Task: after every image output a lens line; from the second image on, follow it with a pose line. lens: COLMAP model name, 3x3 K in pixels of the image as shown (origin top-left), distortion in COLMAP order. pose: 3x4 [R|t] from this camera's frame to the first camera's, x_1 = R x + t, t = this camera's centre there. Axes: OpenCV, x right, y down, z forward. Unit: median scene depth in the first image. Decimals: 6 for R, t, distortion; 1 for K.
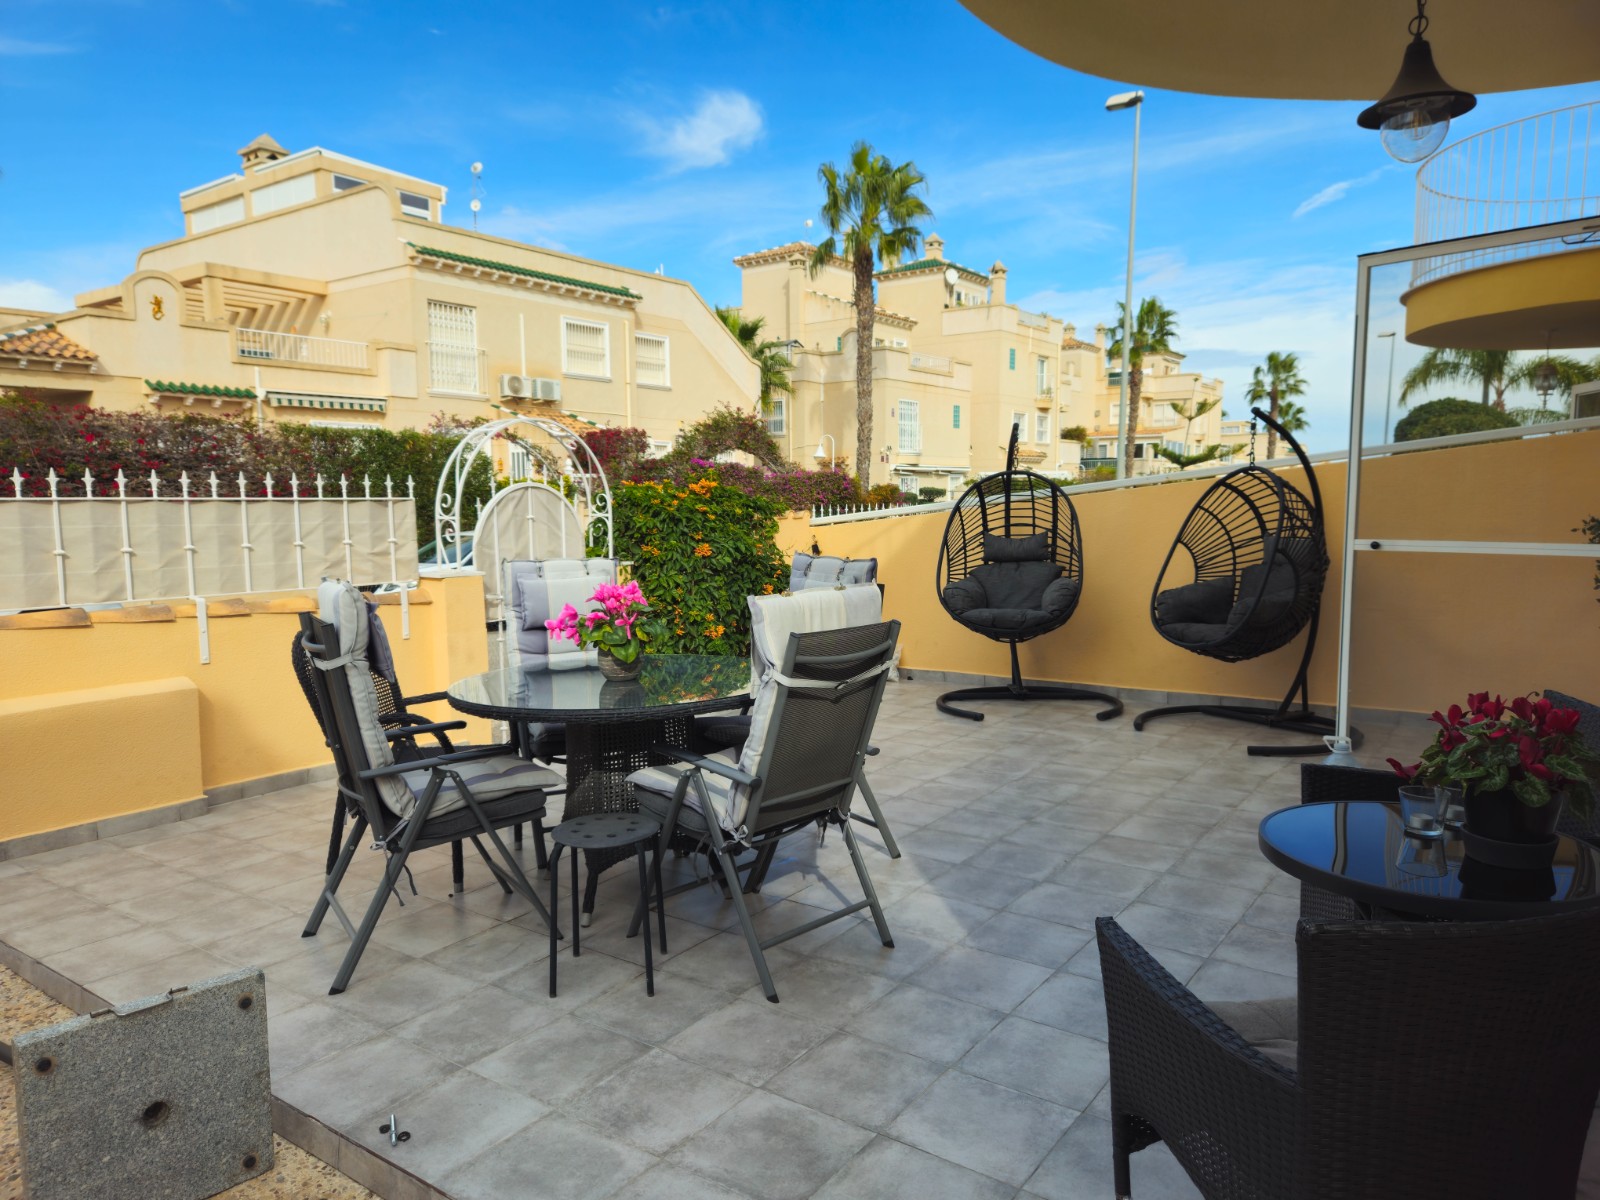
lens RADIAL K [[1078.0, 0, 788.5], [0, 1078.0, 604.1], [0, 0, 1]] dist [0.029485, -0.006529]
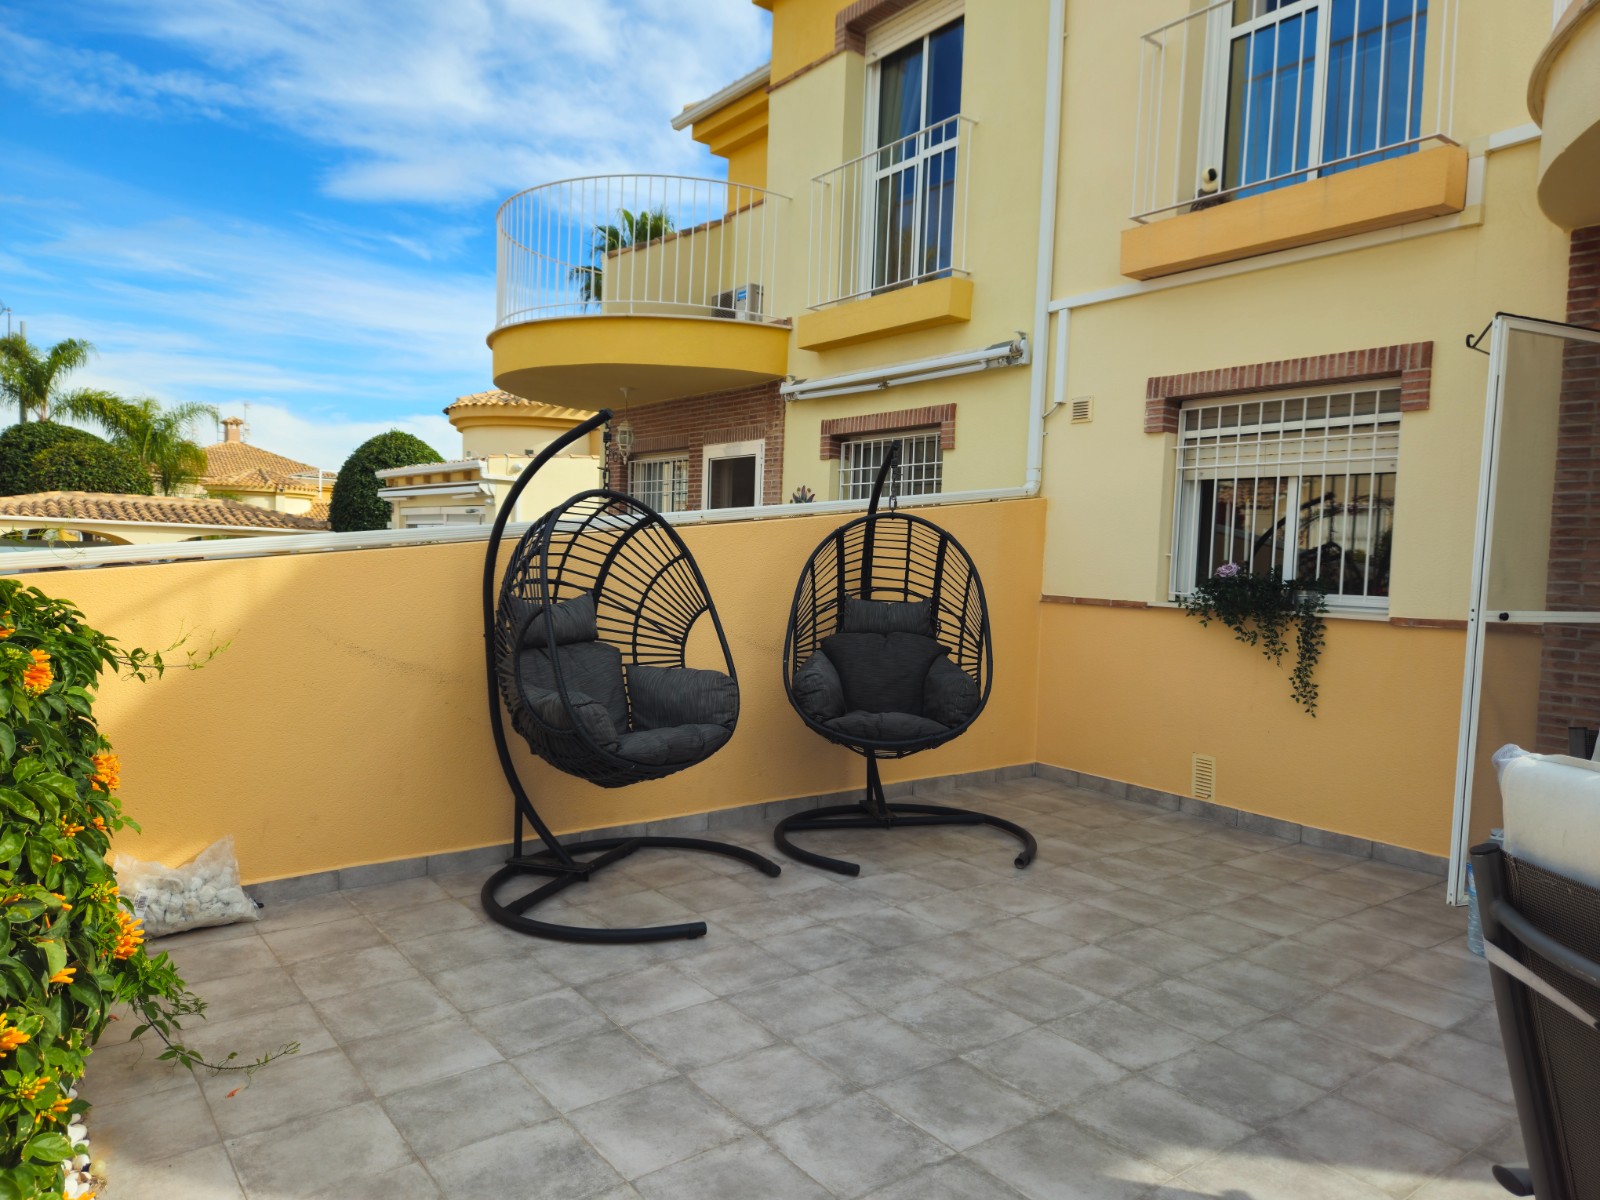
lens RADIAL K [[1078.0, 0, 808.3], [0, 1078.0, 611.8], [0, 0, 1]] dist [0.029485, -0.006529]
pose [[0.293299, -0.032858, 0.955456, -0.476742], [0.060014, 0.998071, 0.015900, -0.093468], [-0.954135, 0.052677, 0.294705, 1.103607]]
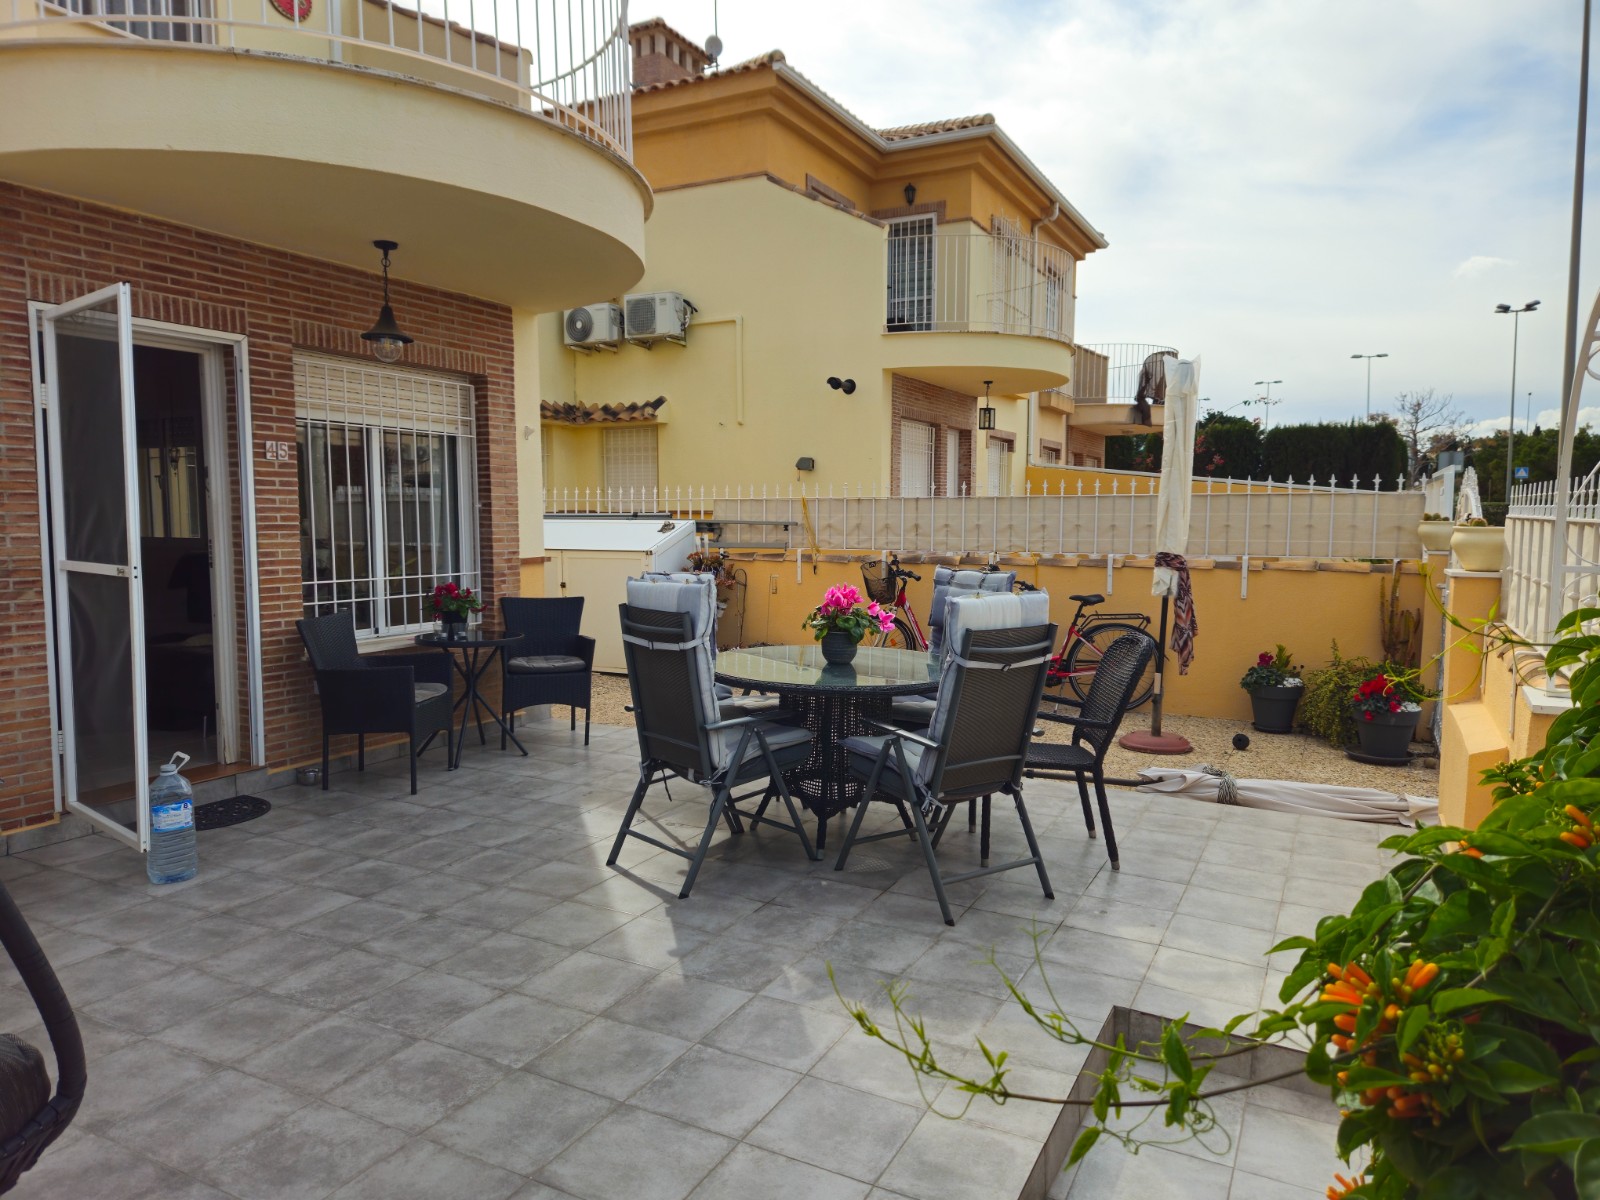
lens RADIAL K [[1078.0, 0, 791.7], [0, 1078.0, 598.9], [0, 0, 1]] dist [0.029485, -0.006529]
pose [[-0.989106, 0.017723, -0.146132, 0.066274], [-0.008622, 0.984046, 0.177704, -0.182132], [0.146950, 0.177028, -0.973174, 1.768314]]
